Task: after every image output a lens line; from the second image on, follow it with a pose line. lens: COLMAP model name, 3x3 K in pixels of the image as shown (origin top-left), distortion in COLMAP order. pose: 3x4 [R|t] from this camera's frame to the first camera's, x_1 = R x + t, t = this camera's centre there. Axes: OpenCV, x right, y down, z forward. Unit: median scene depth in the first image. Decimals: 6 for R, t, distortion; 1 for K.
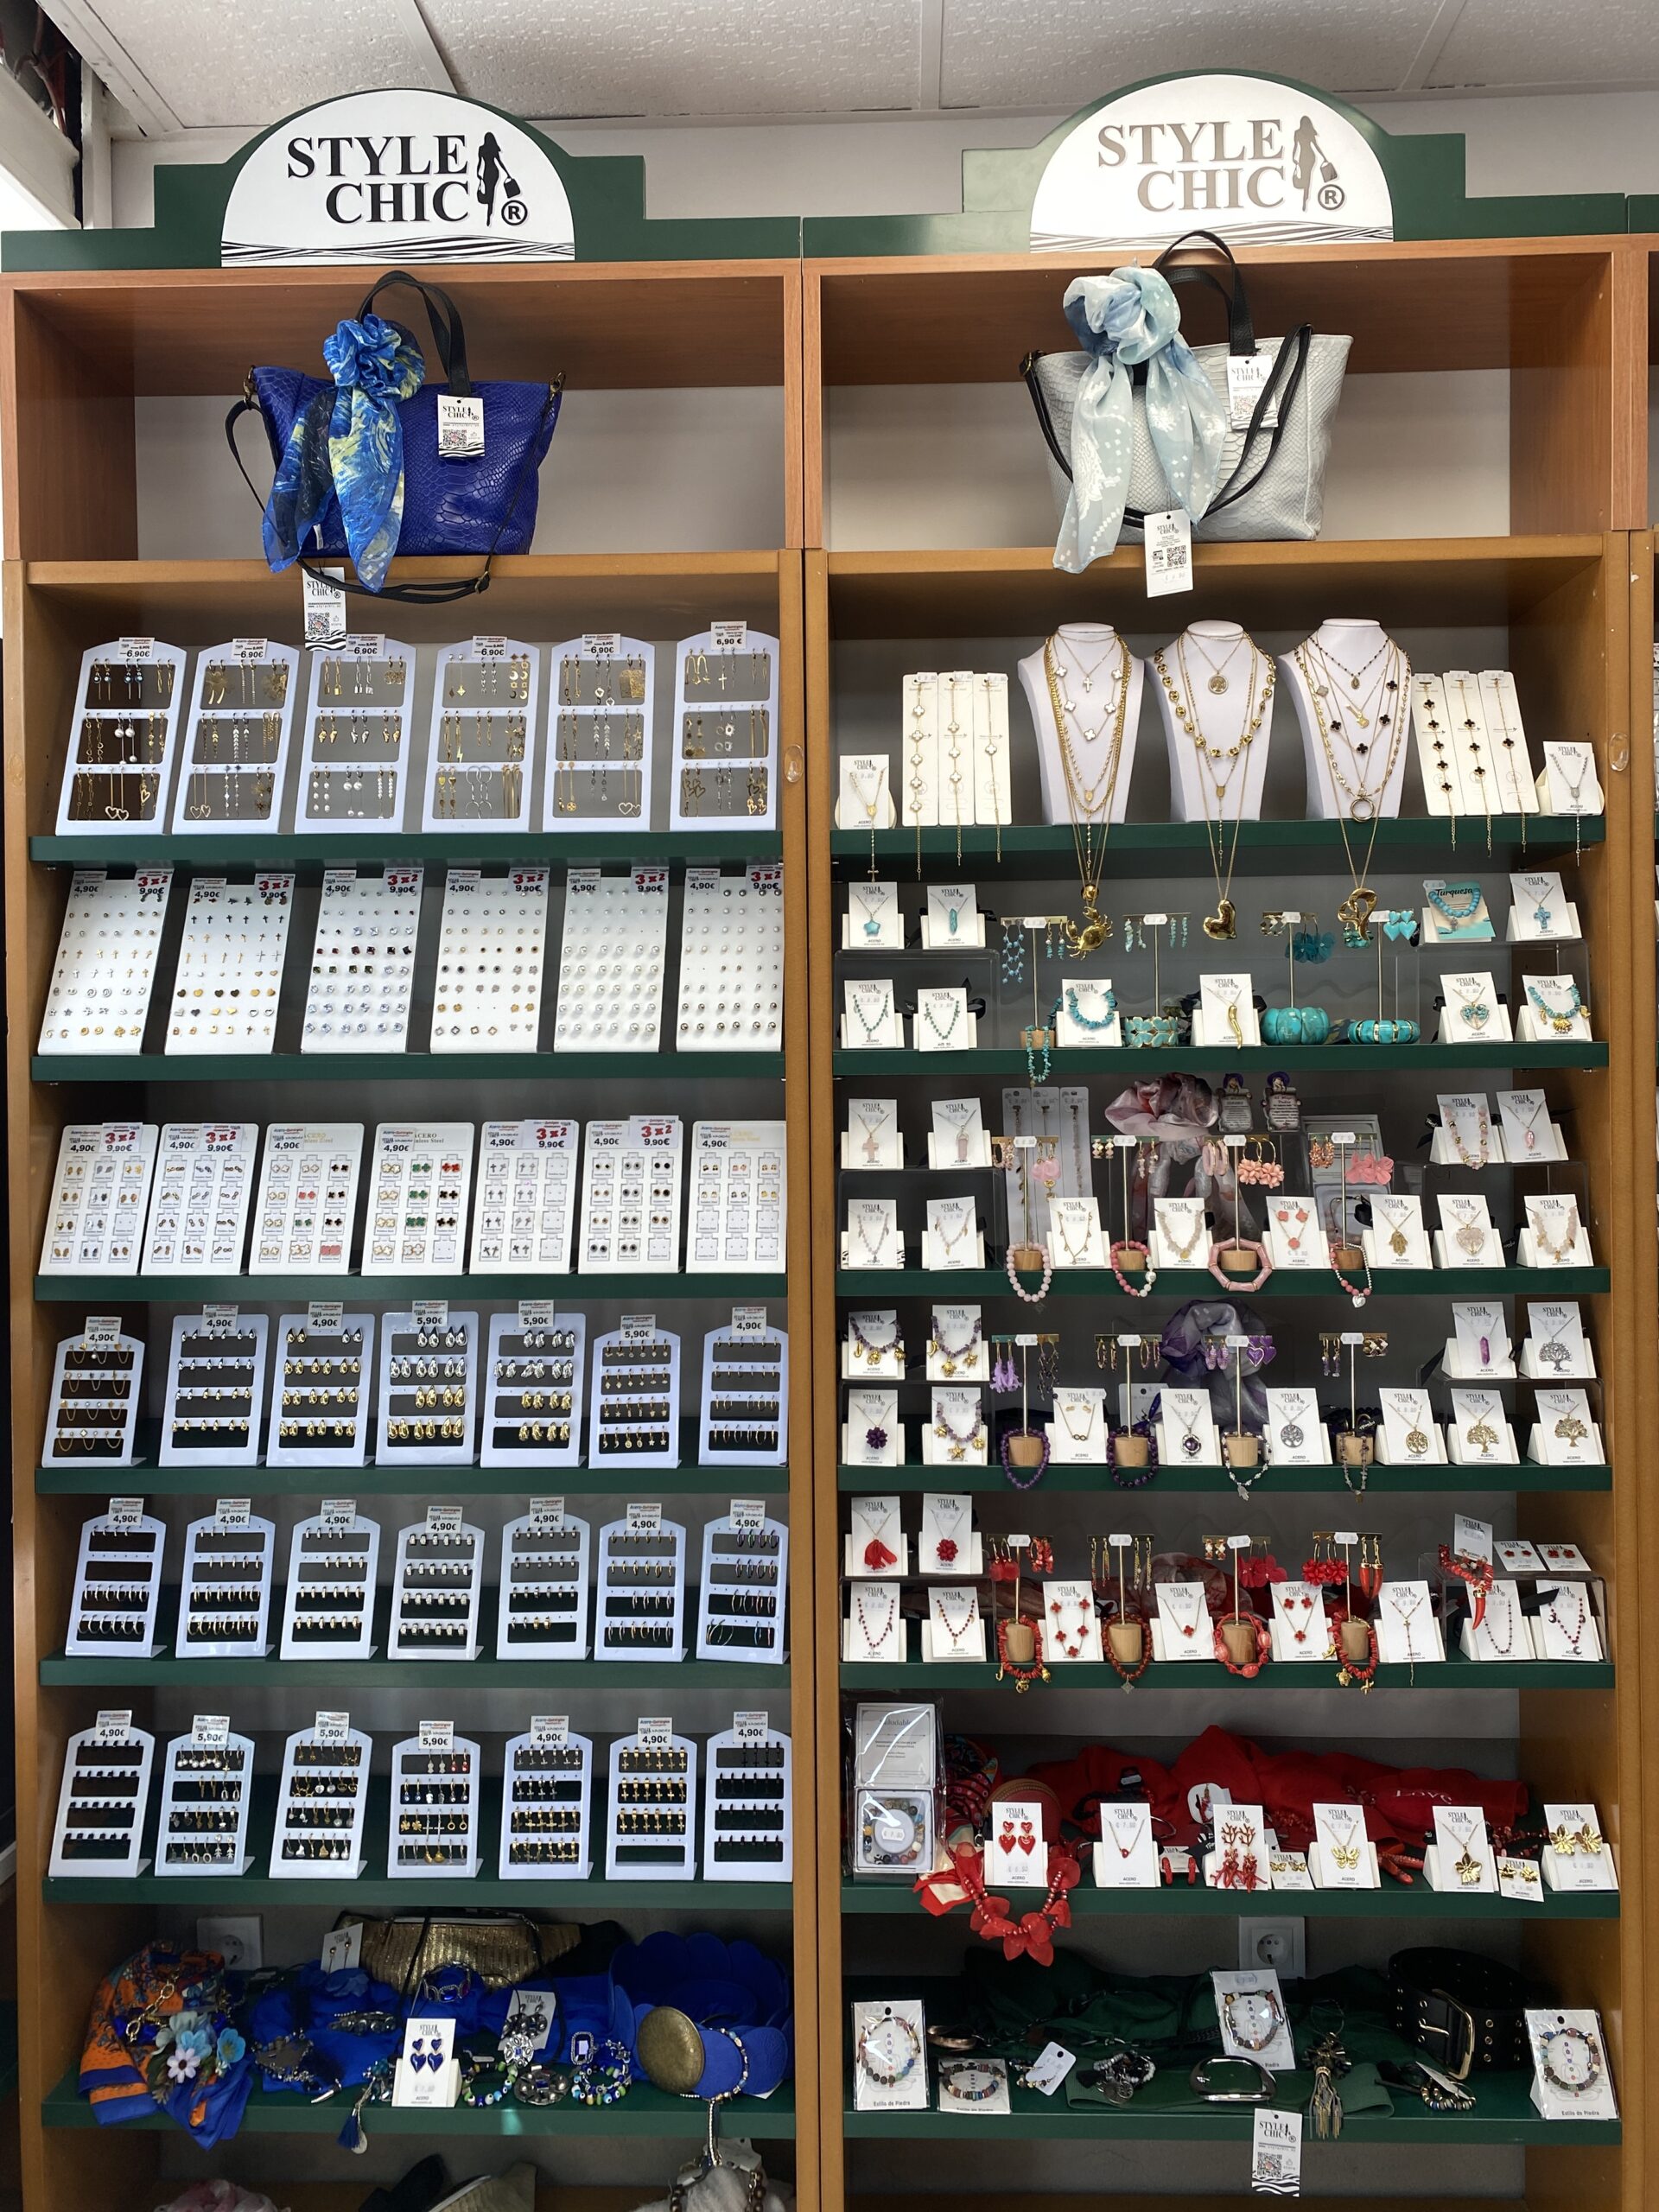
lens RADIAL K [[1660.4, 0, 835.2], [0, 1660.4, 1060.6], [0, 0, 1]] dist [0.123602, -0.093252]
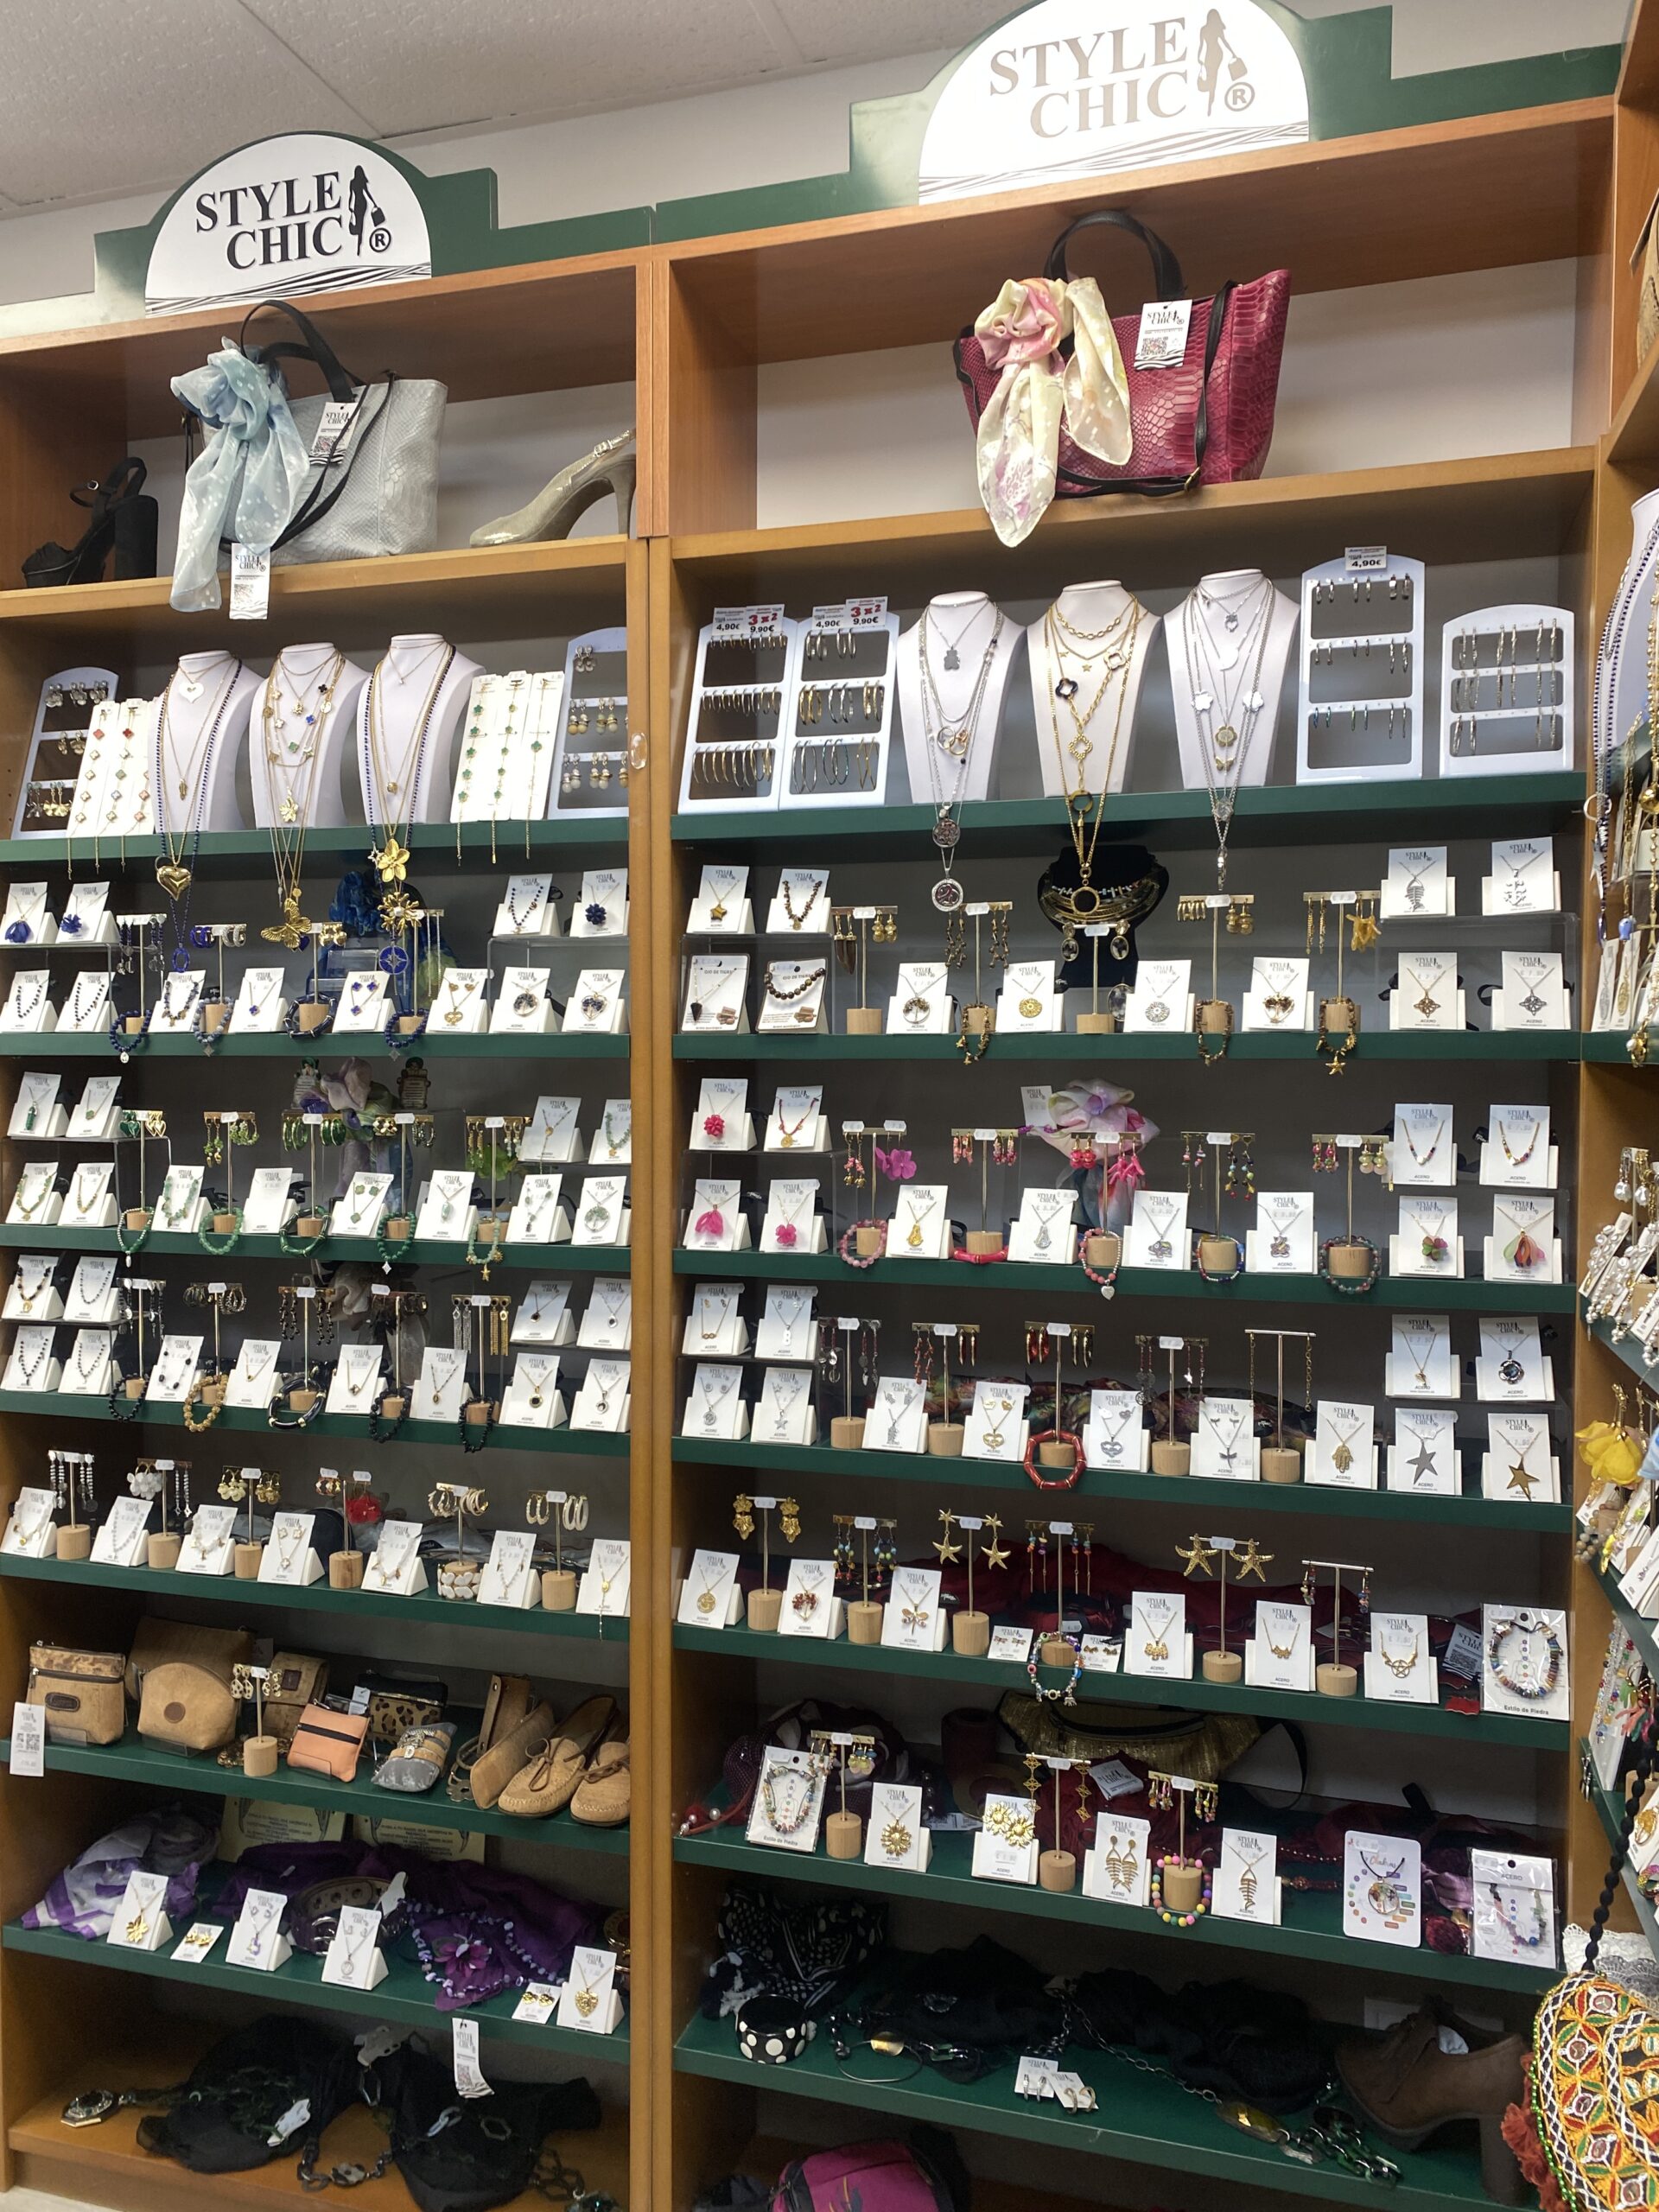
lens RADIAL K [[1742.8, 0, 829.5], [0, 1742.8, 1106.0], [0, 0, 1]] dist [0.094551, 0.000081]
pose [[0.953145, 0.020503, -0.301818, 0.411458], [-0.008907, 0.999170, 0.039747, -0.004640], [0.302382, -0.035197, 0.952537, 0.002276]]
